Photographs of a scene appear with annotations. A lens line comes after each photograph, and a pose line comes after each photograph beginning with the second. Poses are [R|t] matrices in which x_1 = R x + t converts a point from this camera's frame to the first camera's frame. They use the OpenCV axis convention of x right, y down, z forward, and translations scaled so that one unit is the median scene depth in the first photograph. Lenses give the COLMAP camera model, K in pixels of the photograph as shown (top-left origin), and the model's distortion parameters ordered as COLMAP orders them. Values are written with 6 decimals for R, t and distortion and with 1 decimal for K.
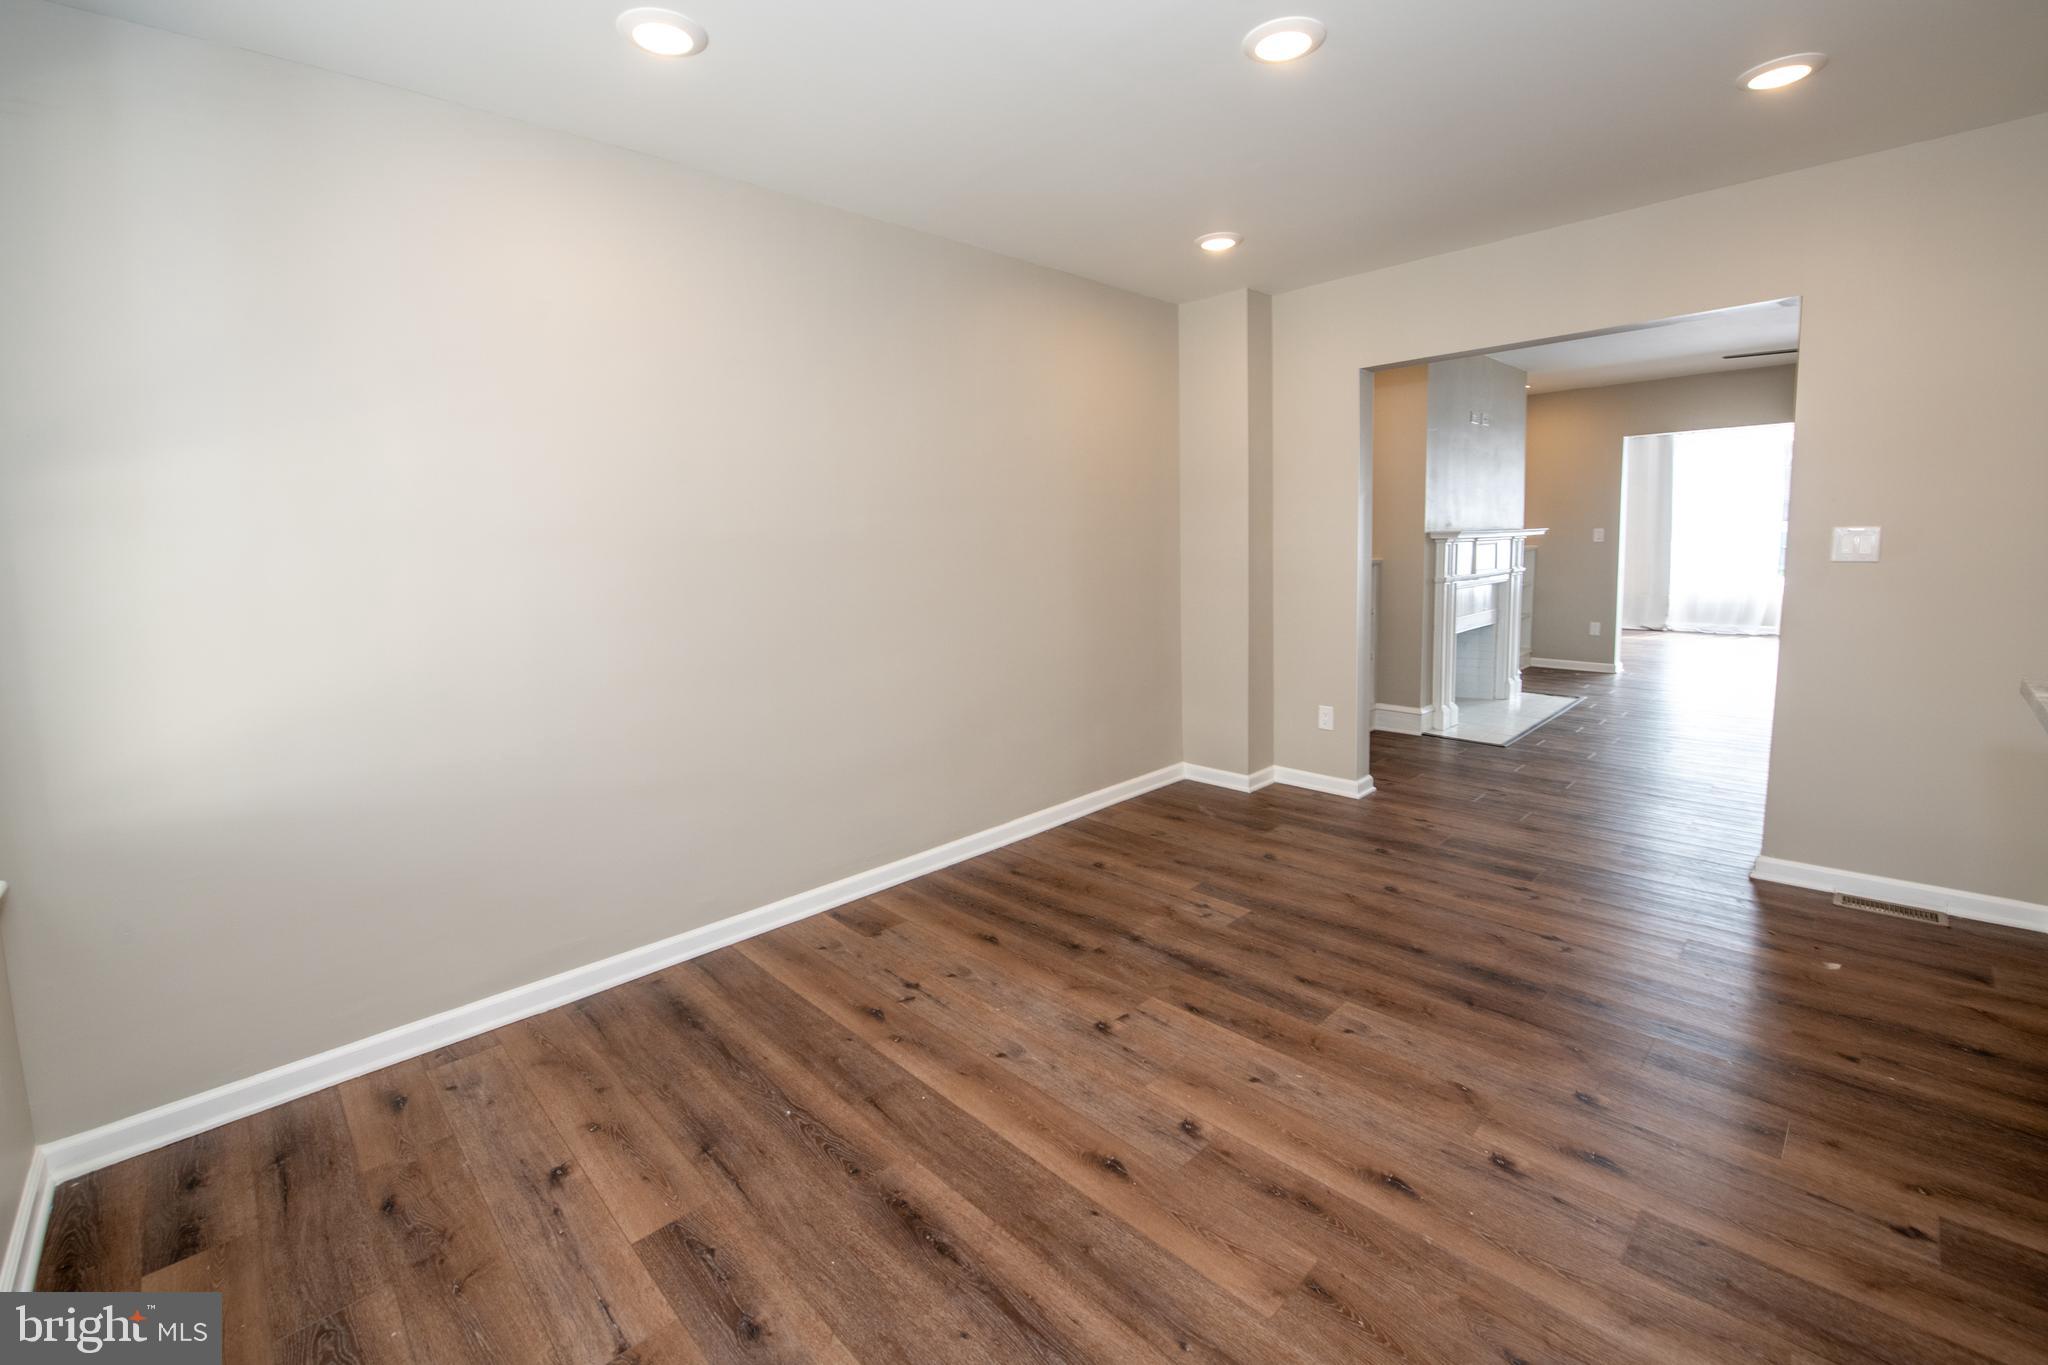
lens RADIAL K [[868.0, 0, 1030.4], [0, 868.0, 657.8], [0, 0, 1]] dist [-0.013523, -0.003382]
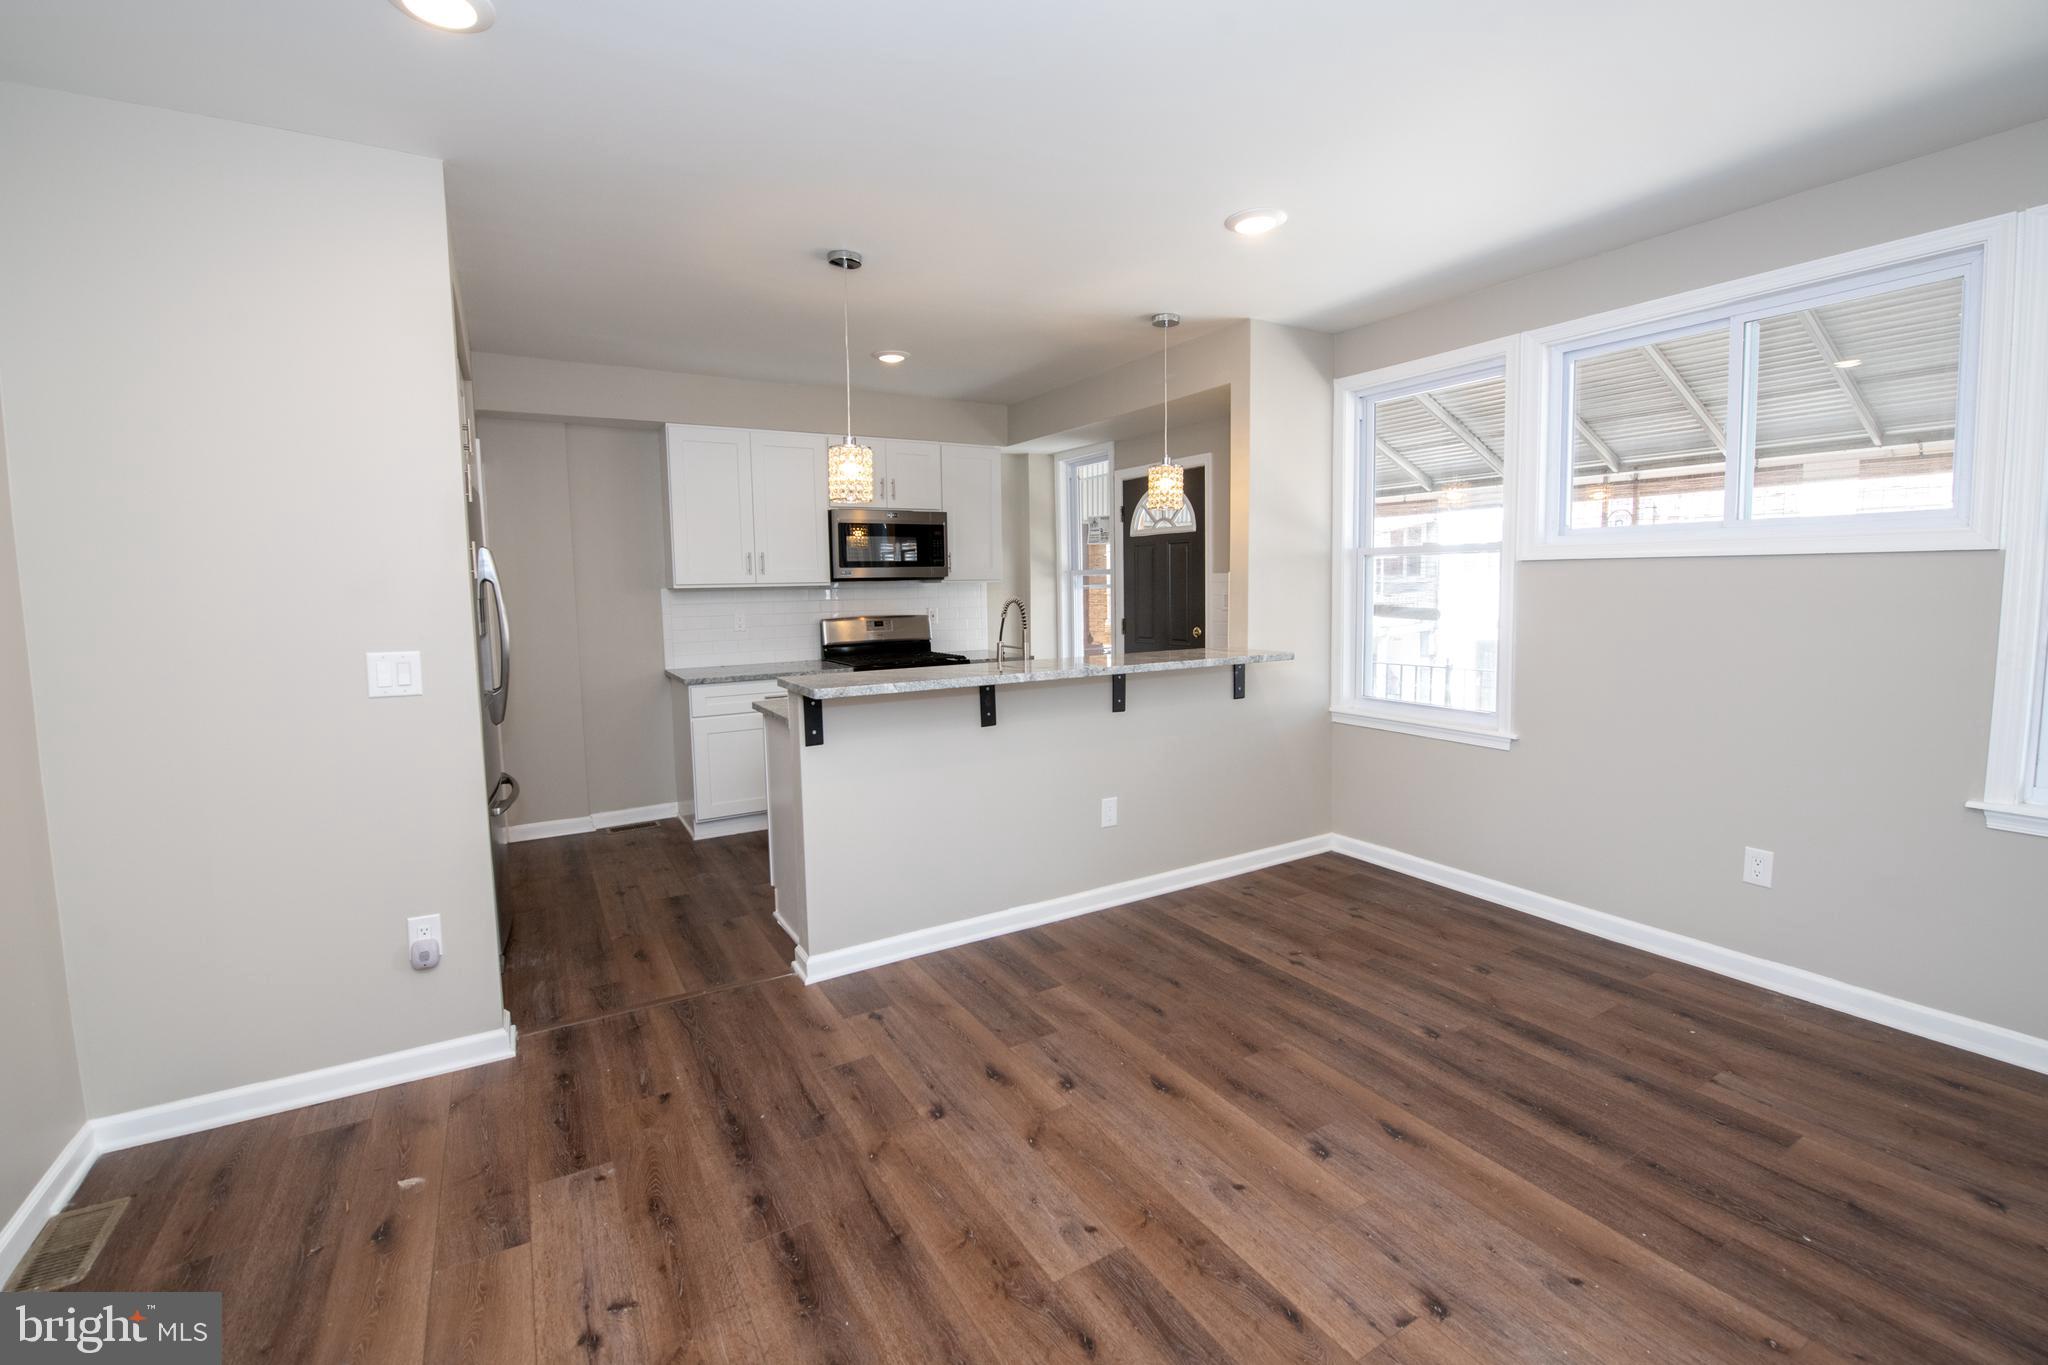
lens RADIAL K [[853.4, 0, 1003.8], [0, 853.4, 655.9], [0, 0, 1]] dist [-0.012836, -0.006136]
pose [[-0.966659, 0.026874, 0.254654, 0.210174], [0.081380, 0.975161, 0.206007, -0.215162], [-0.242792, 0.219862, -0.944835, 1.459643]]
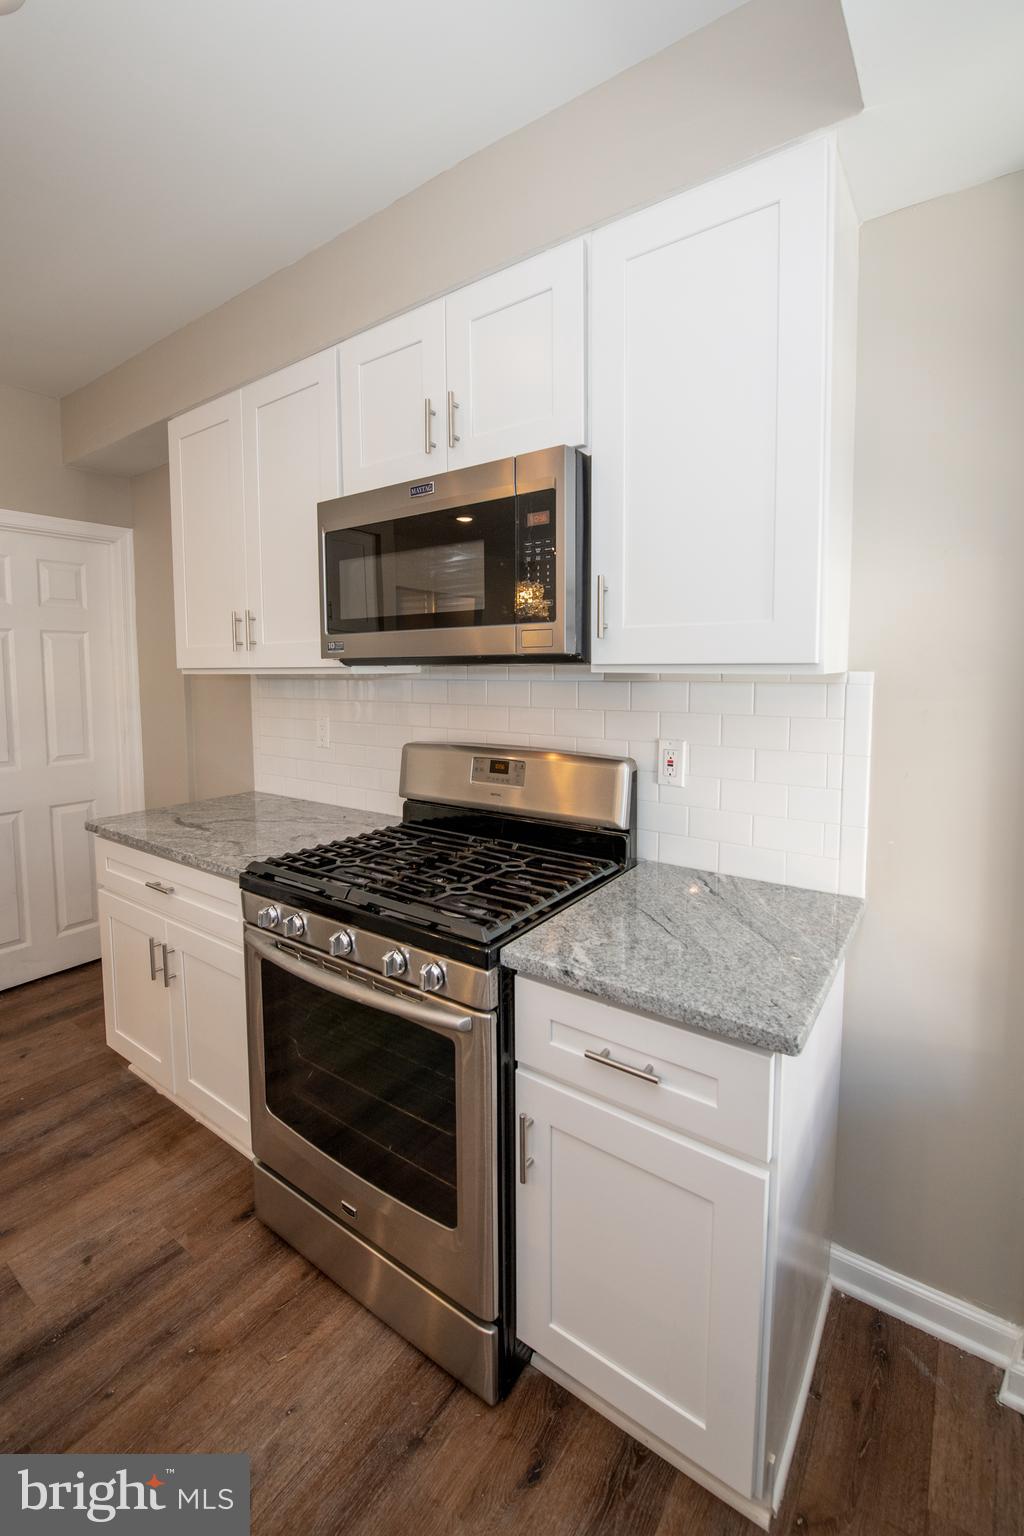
lens RADIAL K [[651.0, 0, 482.6], [0, 651.0, 708.4], [0, 0, 1]] dist [-0.013523, -0.003382]
pose [[-0.153140, -0.027075, 0.987833, 0.383893], [0.141203, 0.988768, 0.048991, 0.025162], [-0.978064, 0.146988, -0.147597, -0.396799]]
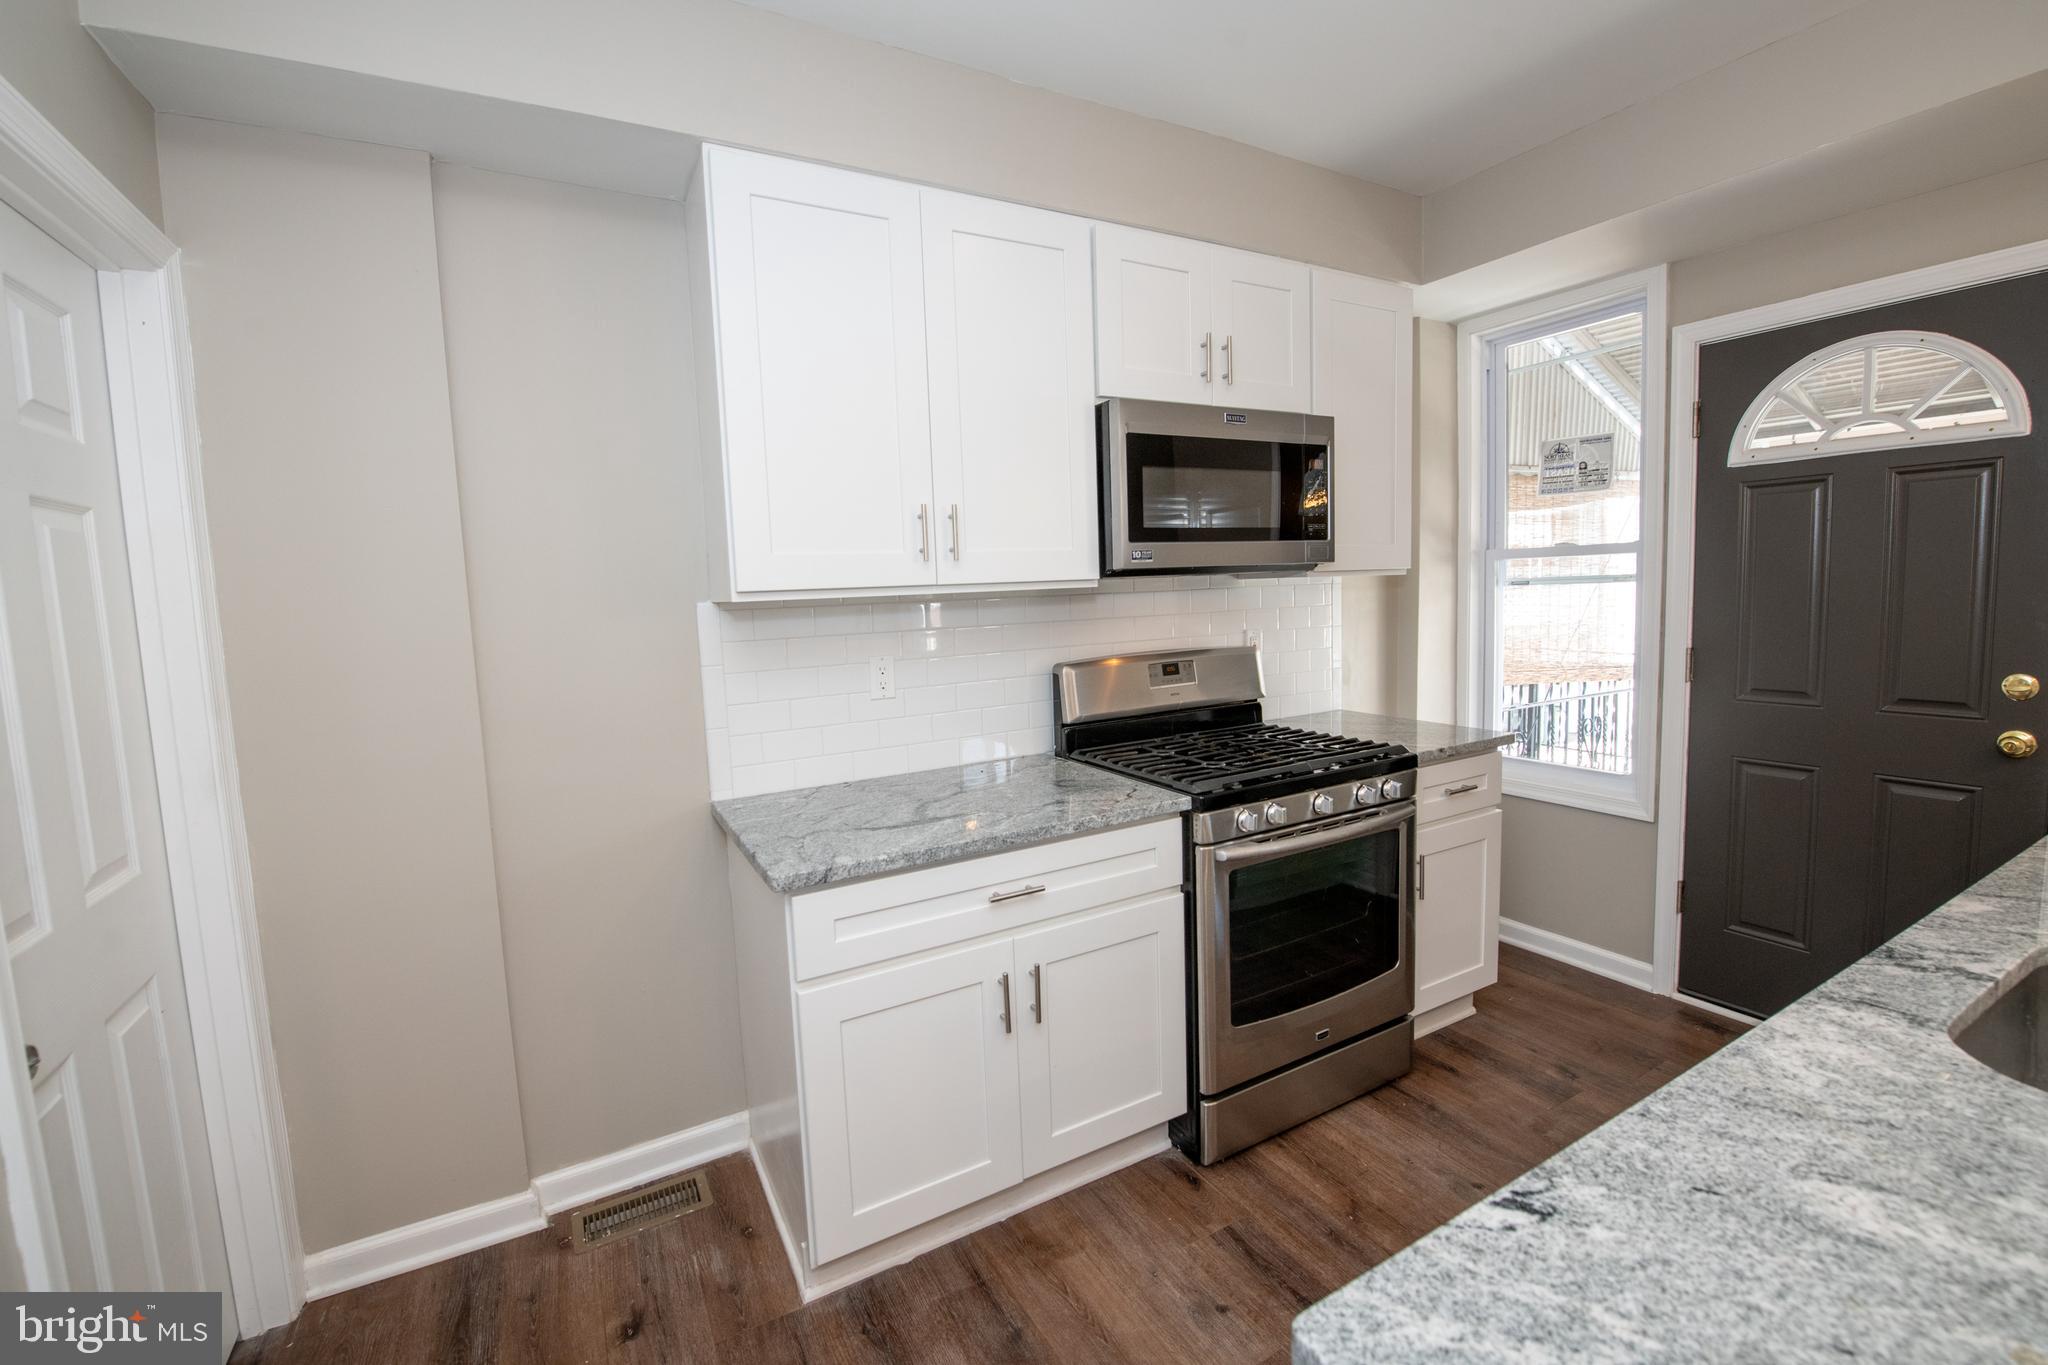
lens RADIAL K [[853.4, 0, 1003.8], [0, 853.4, 655.9], [0, 0, 1]] dist [-0.012836, -0.006136]
pose [[-0.955049, 0.042934, 0.293322, 0.950107], [0.105295, 0.974068, 0.200261, -0.109699], [-0.277118, 0.222145, -0.934803, 0.461266]]
